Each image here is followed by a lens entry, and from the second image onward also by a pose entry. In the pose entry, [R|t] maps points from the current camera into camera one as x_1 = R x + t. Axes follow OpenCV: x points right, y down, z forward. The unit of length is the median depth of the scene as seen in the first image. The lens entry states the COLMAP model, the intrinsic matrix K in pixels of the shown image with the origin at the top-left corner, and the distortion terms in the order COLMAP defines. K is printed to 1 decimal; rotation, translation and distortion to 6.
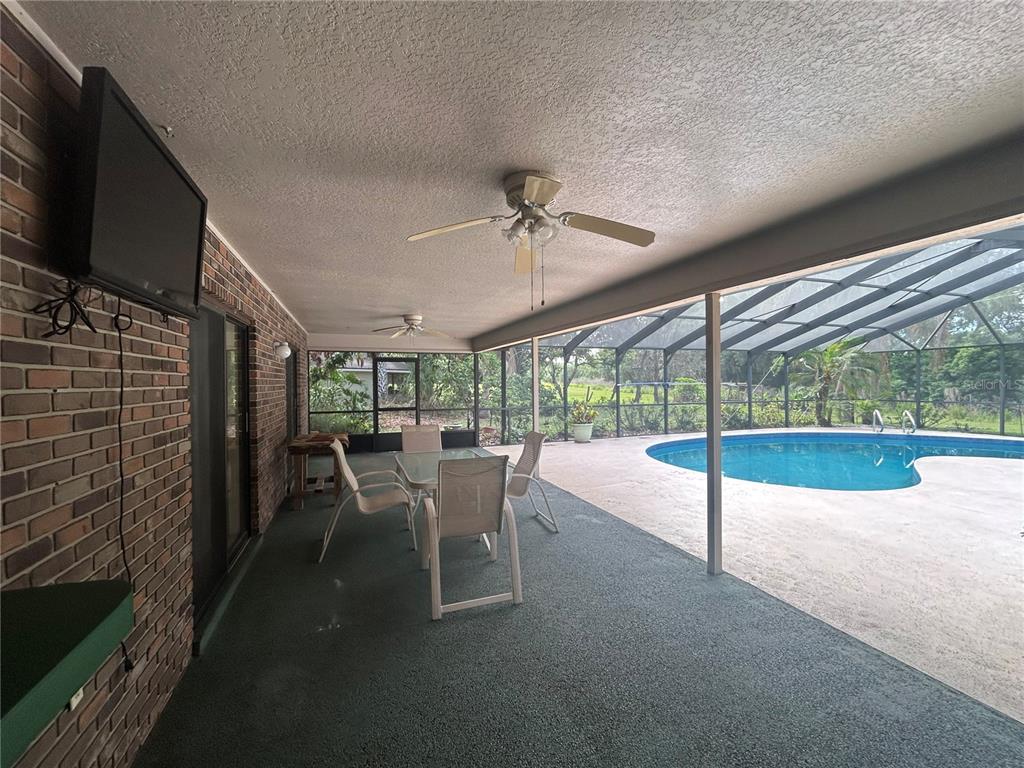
lens RADIAL K [[434.4, 0, 508.3], [0, 434.4, 382.6], [0, 0, 1]] dist [-0.000426, -0.000369]
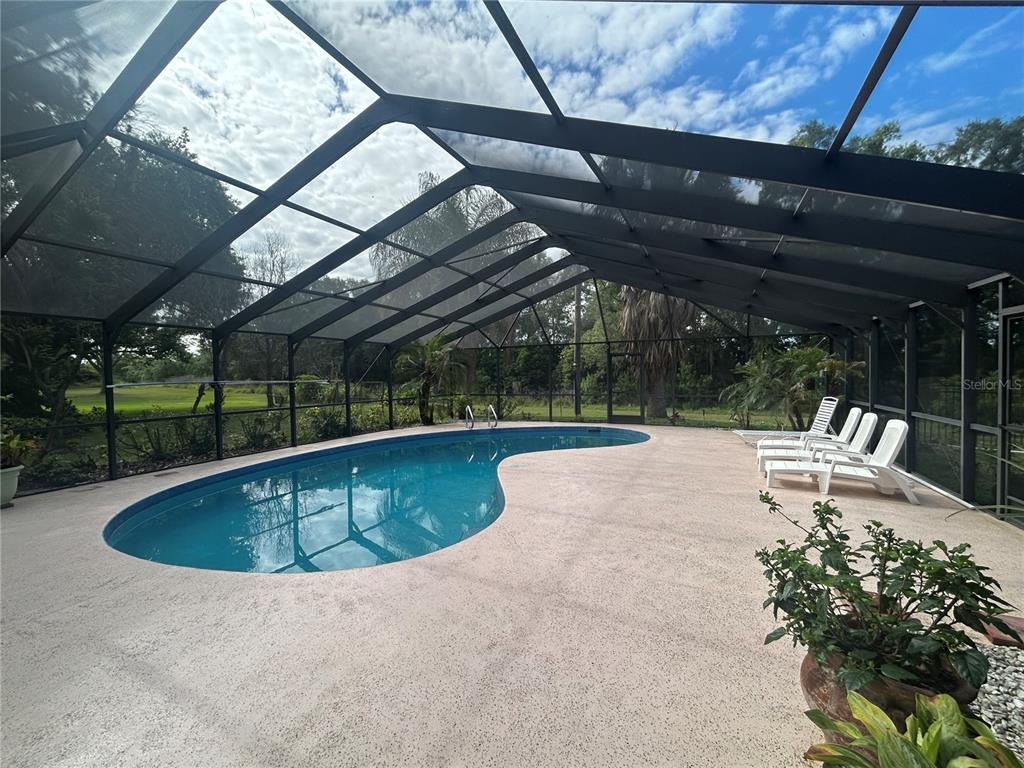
lens RADIAL K [[434.4, 0, 508.3], [0, 434.4, 382.6], [0, 0, 1]] dist [-0.000426, -0.000369]
pose [[0.708881, -0.017079, 0.705121, 0.192507], [0.013492, 0.999852, 0.010655, 0.001803], [-0.705199, 0.001960, 0.709007, 0.208750]]
